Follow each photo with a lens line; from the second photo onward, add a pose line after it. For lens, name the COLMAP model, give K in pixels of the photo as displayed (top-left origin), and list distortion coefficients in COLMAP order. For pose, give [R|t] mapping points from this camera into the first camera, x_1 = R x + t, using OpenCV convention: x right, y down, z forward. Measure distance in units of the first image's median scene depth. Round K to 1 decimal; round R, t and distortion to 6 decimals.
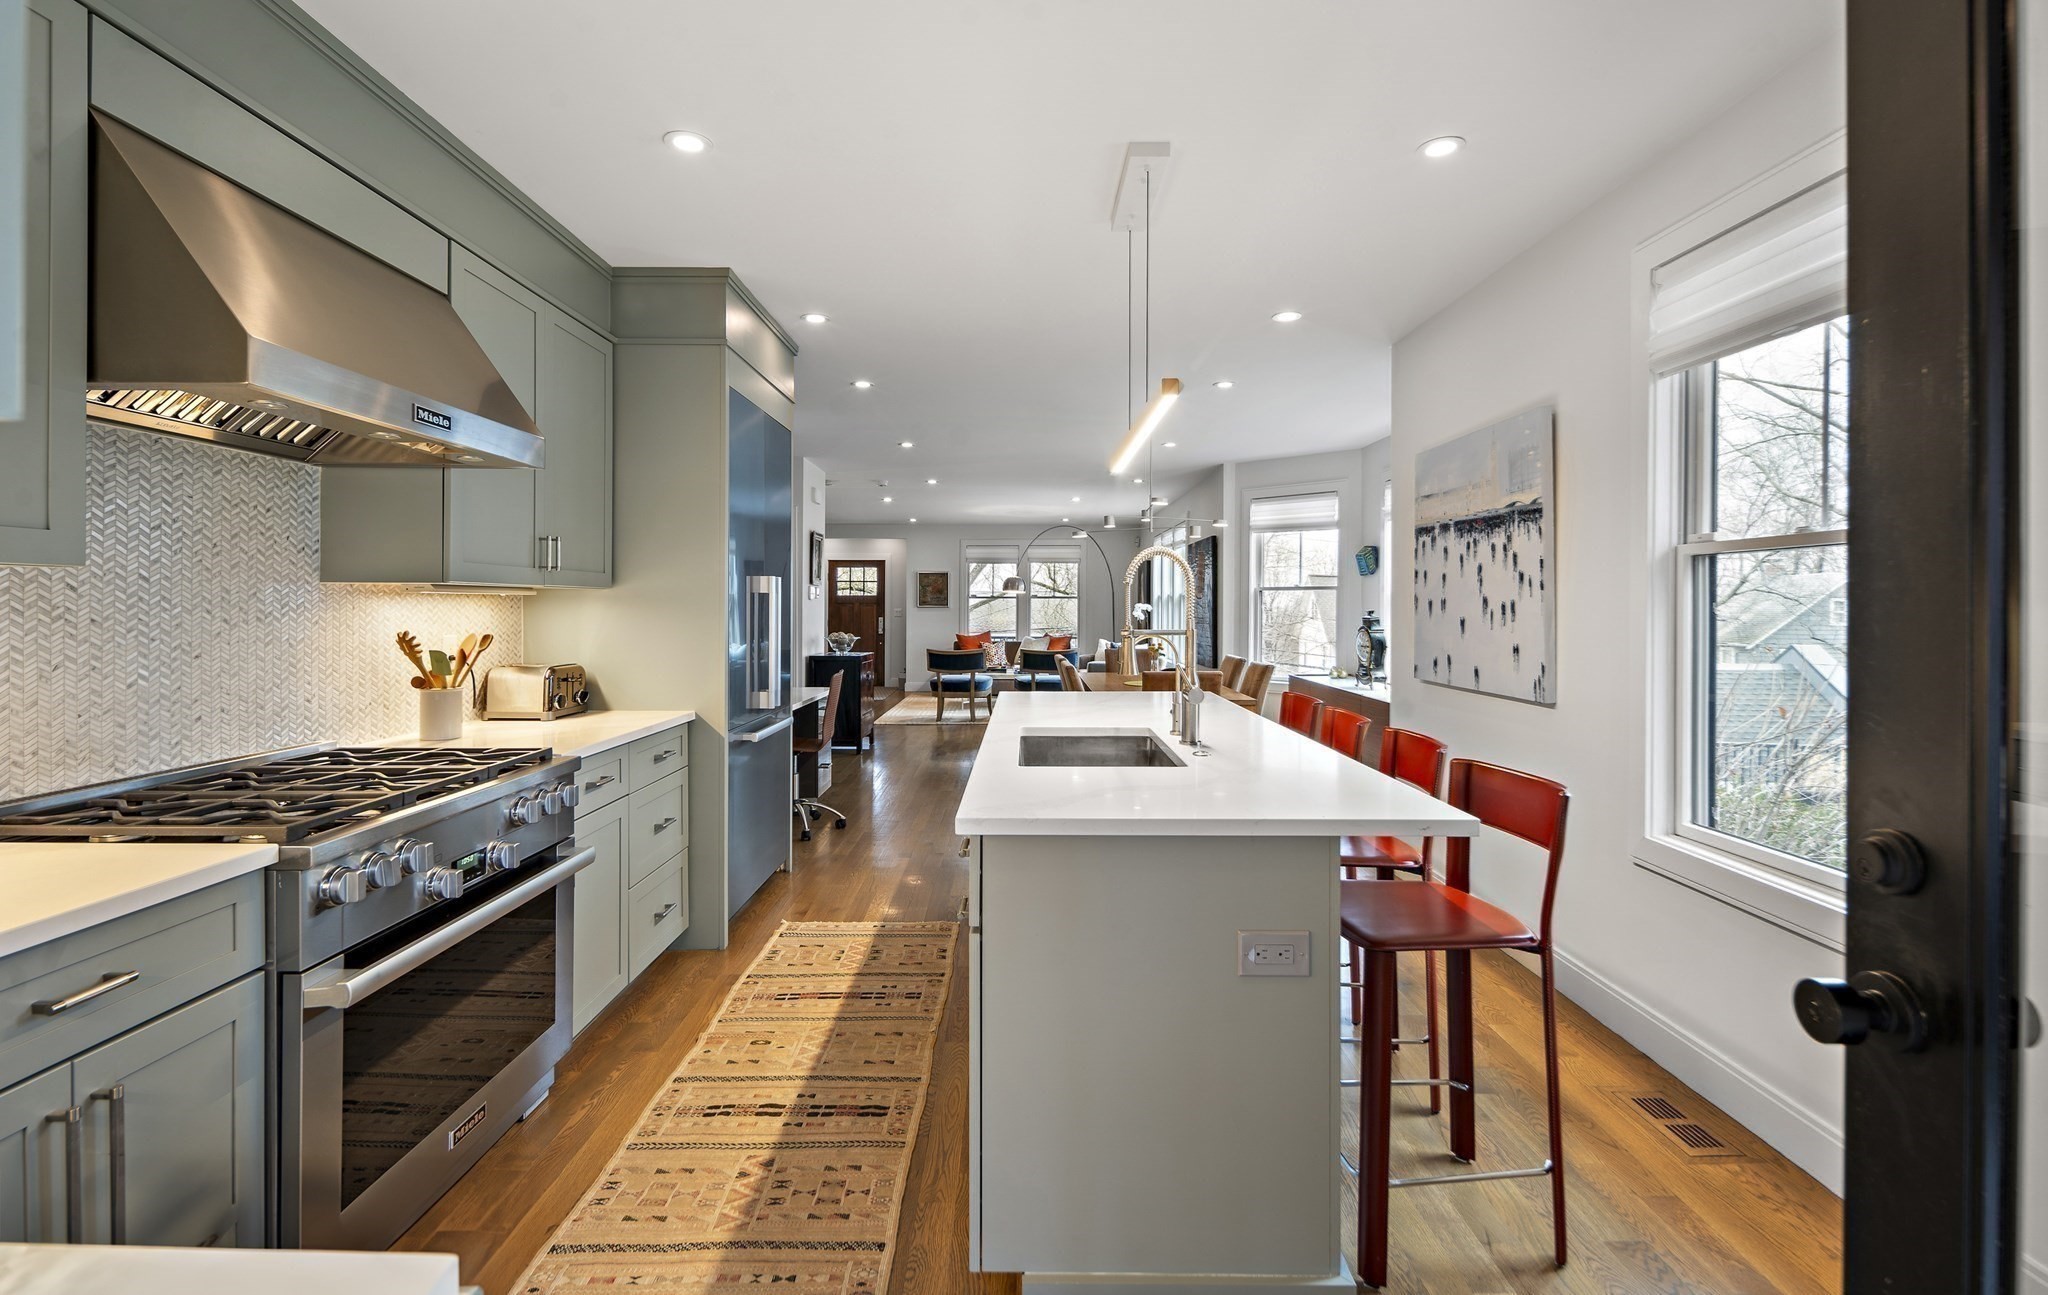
lens RADIAL K [[912.7, 0, 1015.8], [0, 912.7, 607.5], [0, 0, 1]] dist [0.000155, 0.000019]
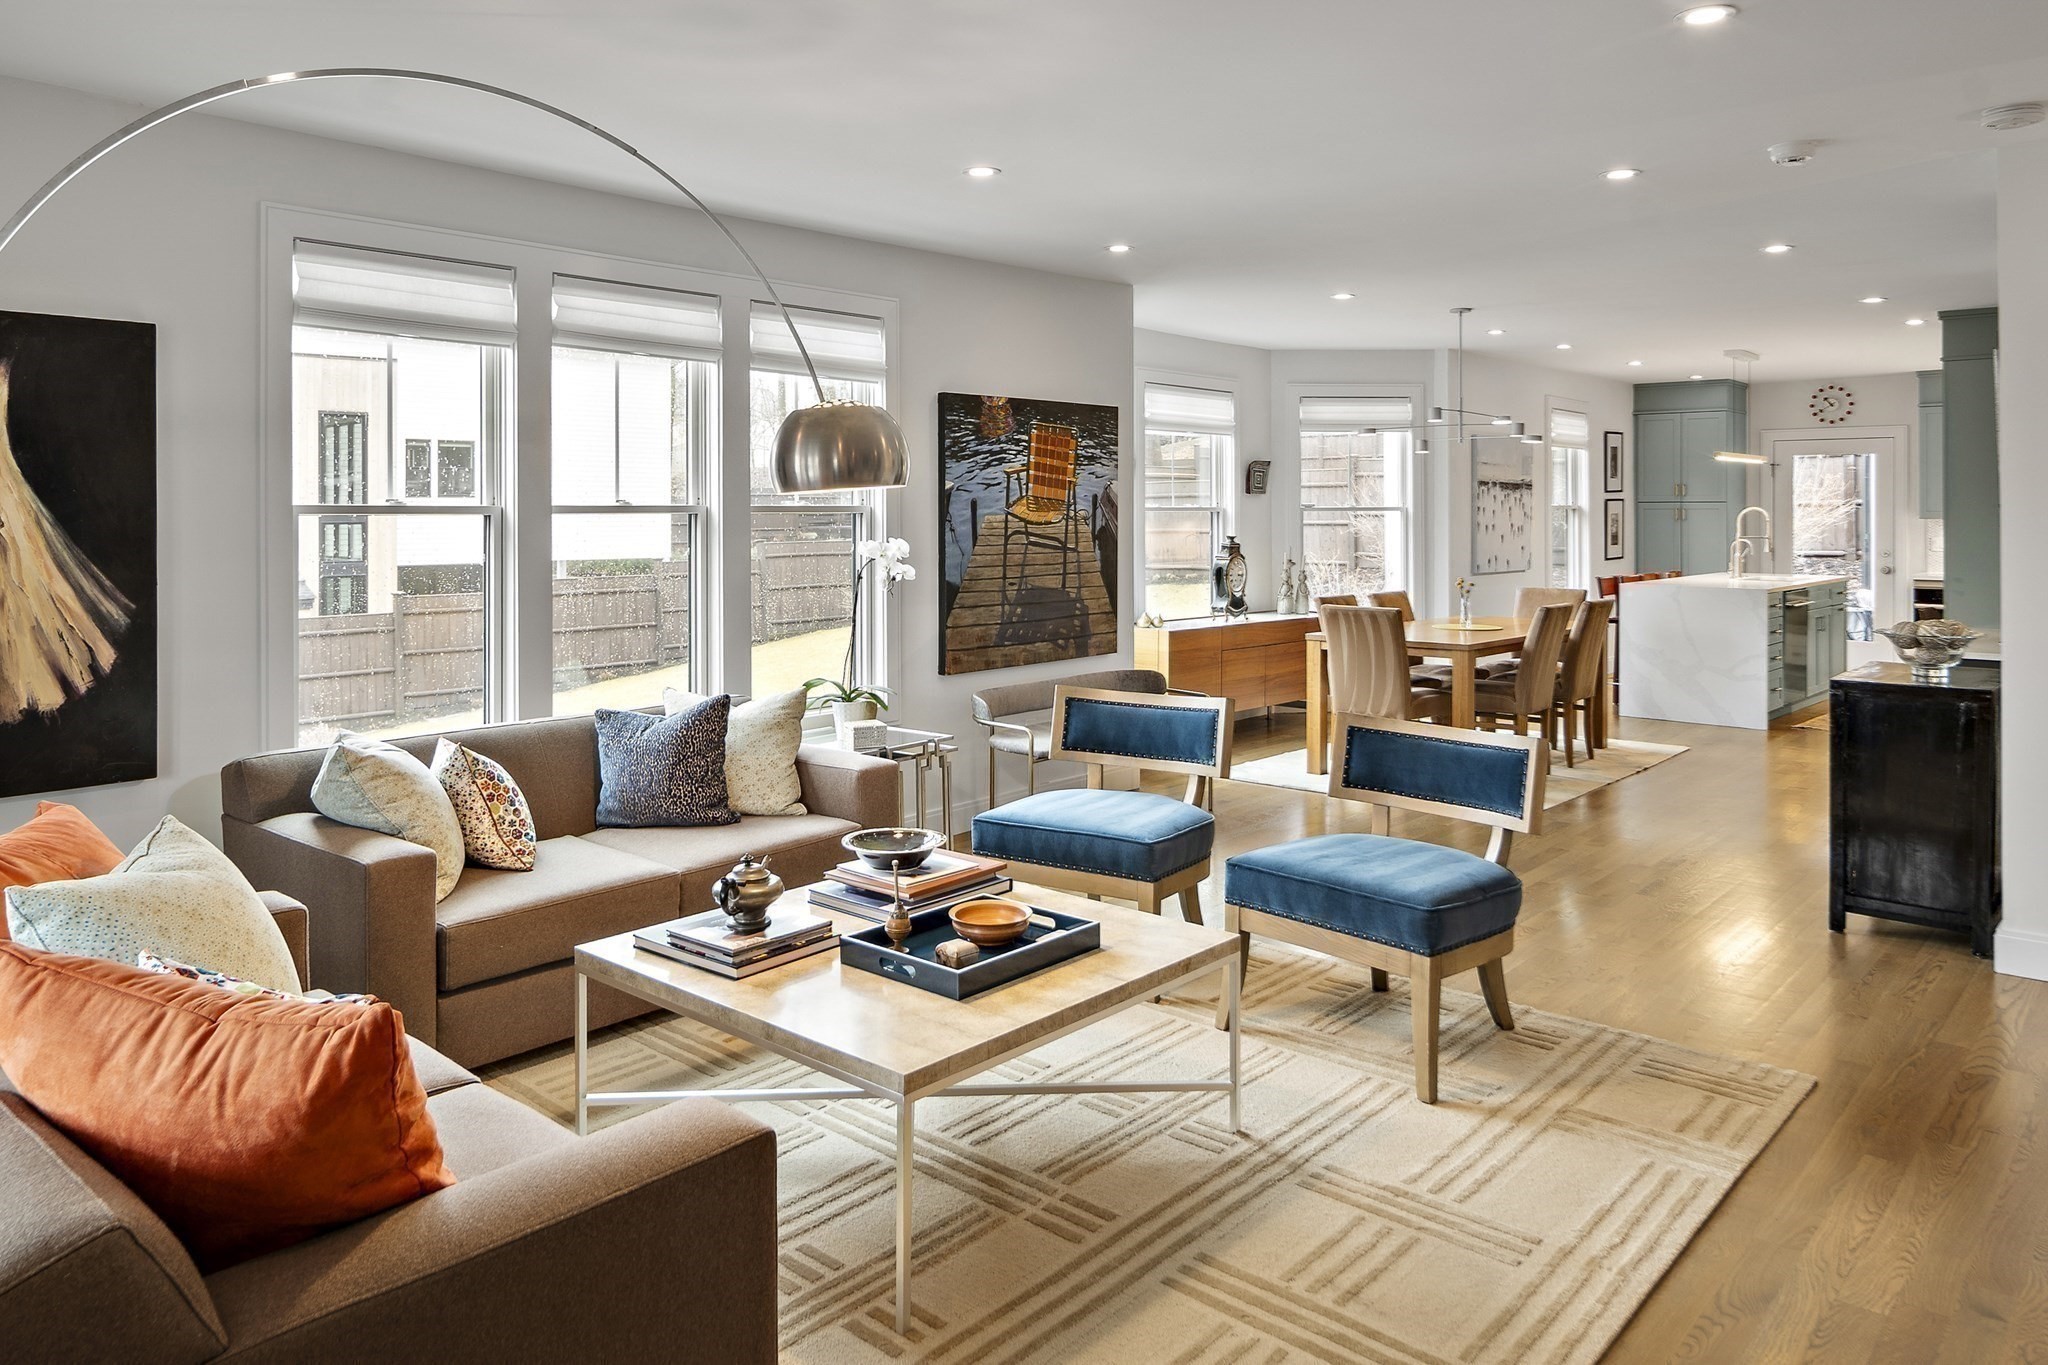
lens RADIAL K [[1404.5, 0, 1001.7], [0, 1404.5, 513.4], [0, 0, 1]] dist [0.007446, -0.000344]
pose [[-0.746861, -0.001896, 0.664978, -0.690461], [0.000909, 0.999992, 0.003873, -0.045512], [-0.664980, 0.003497, -0.746853, 4.015566]]
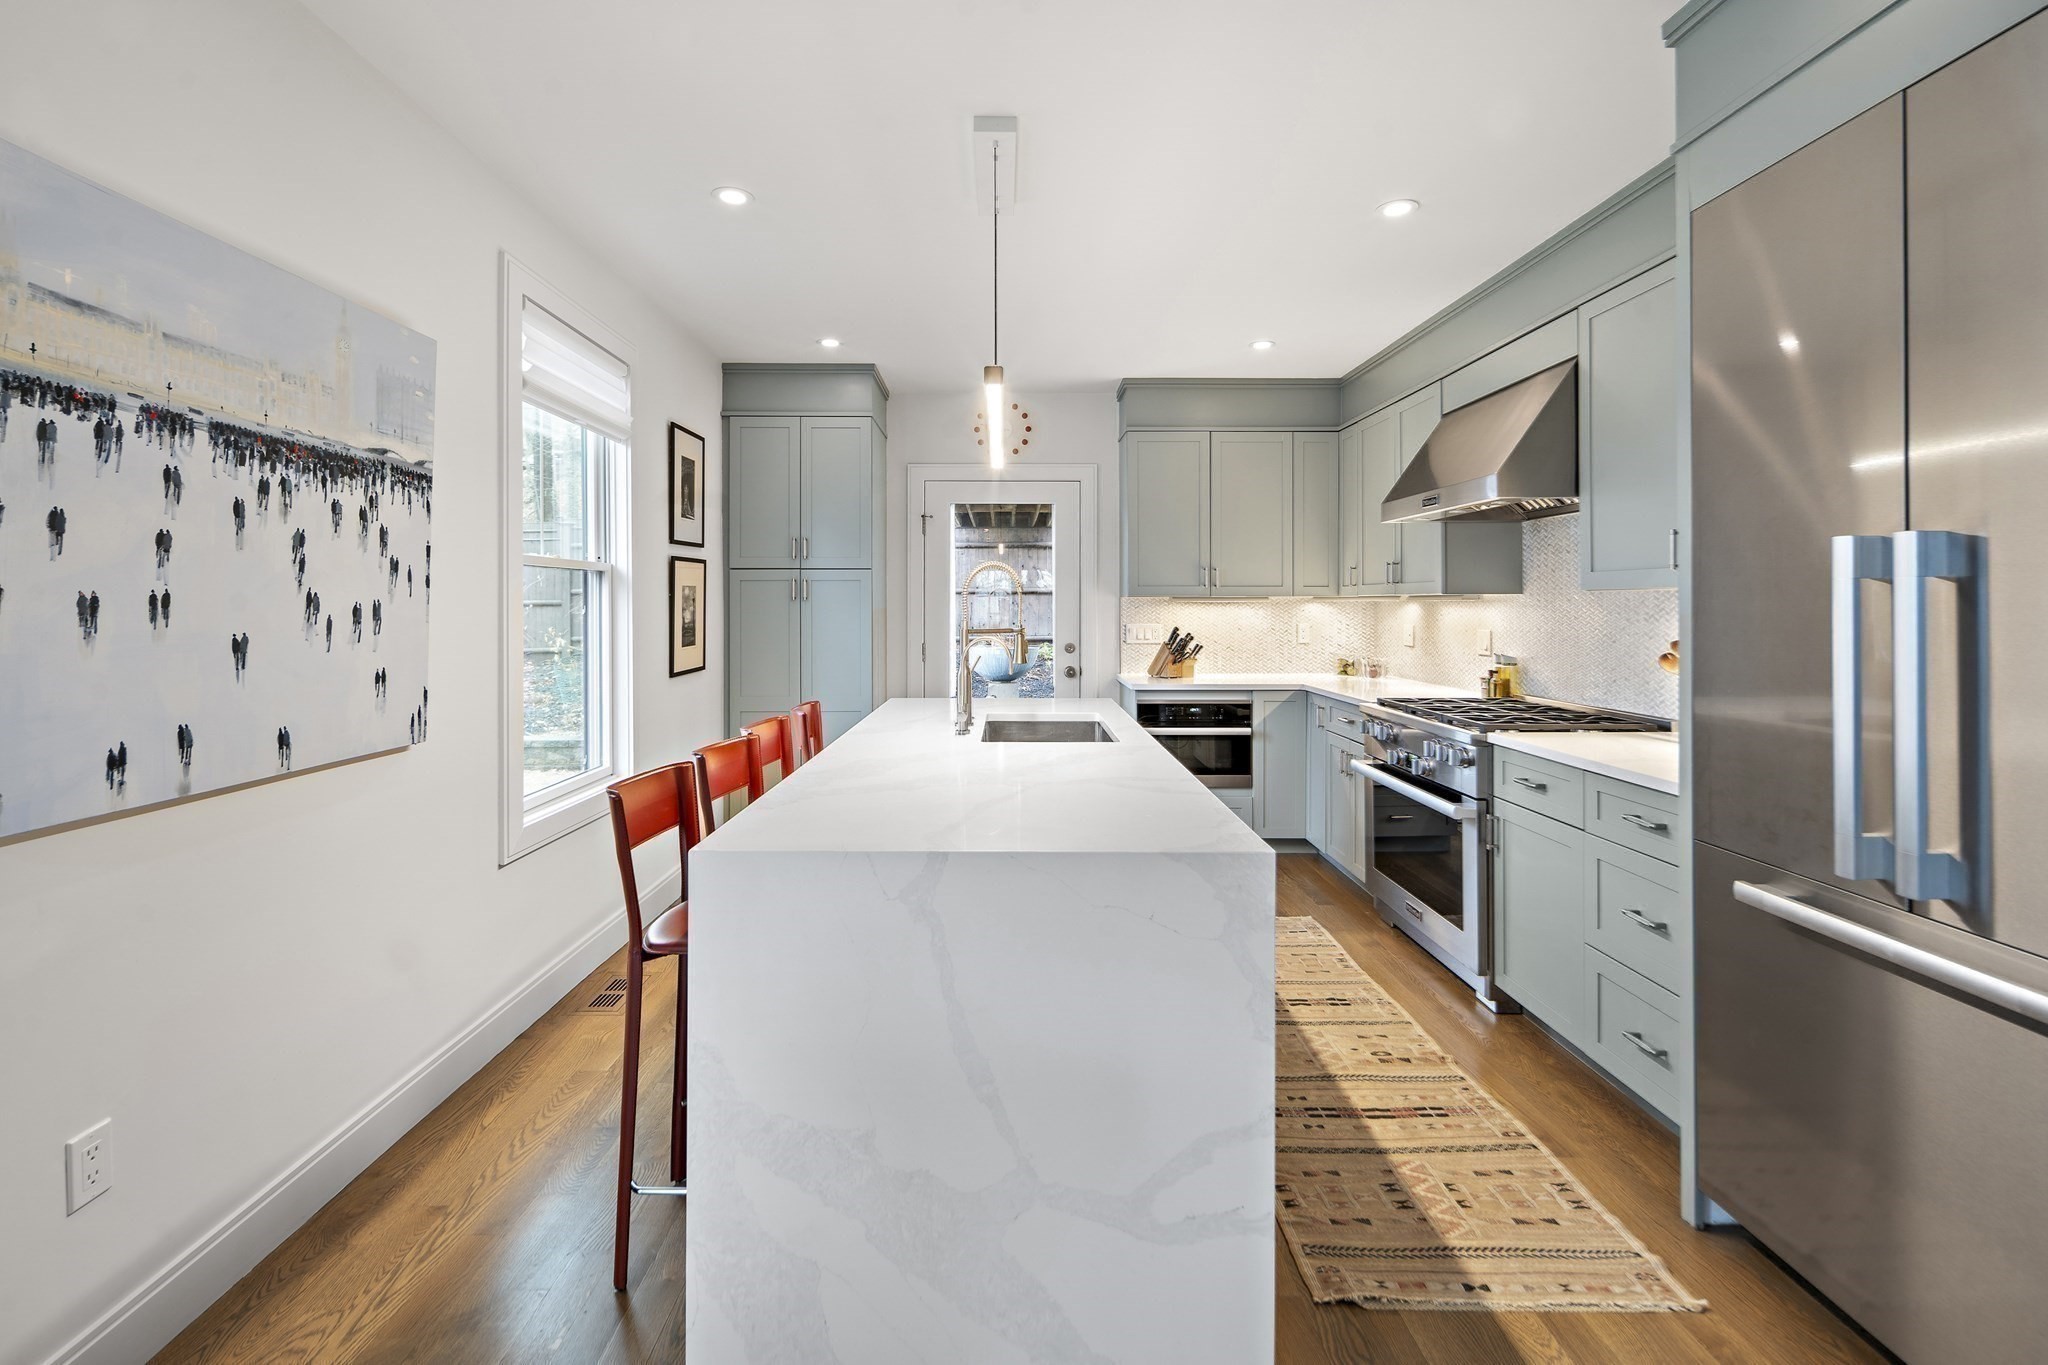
lens RADIAL K [[909.3, 0, 1010.0], [0, 909.3, 604.1], [0, 0, 1]] dist [0.001041, 0.000026]
pose [[-0.999922, -0.000959, -0.012488, 0.104337], [-0.000935, 0.999998, -0.001922, -0.004491], [0.012490, -0.001911, -0.999920, 1.542617]]
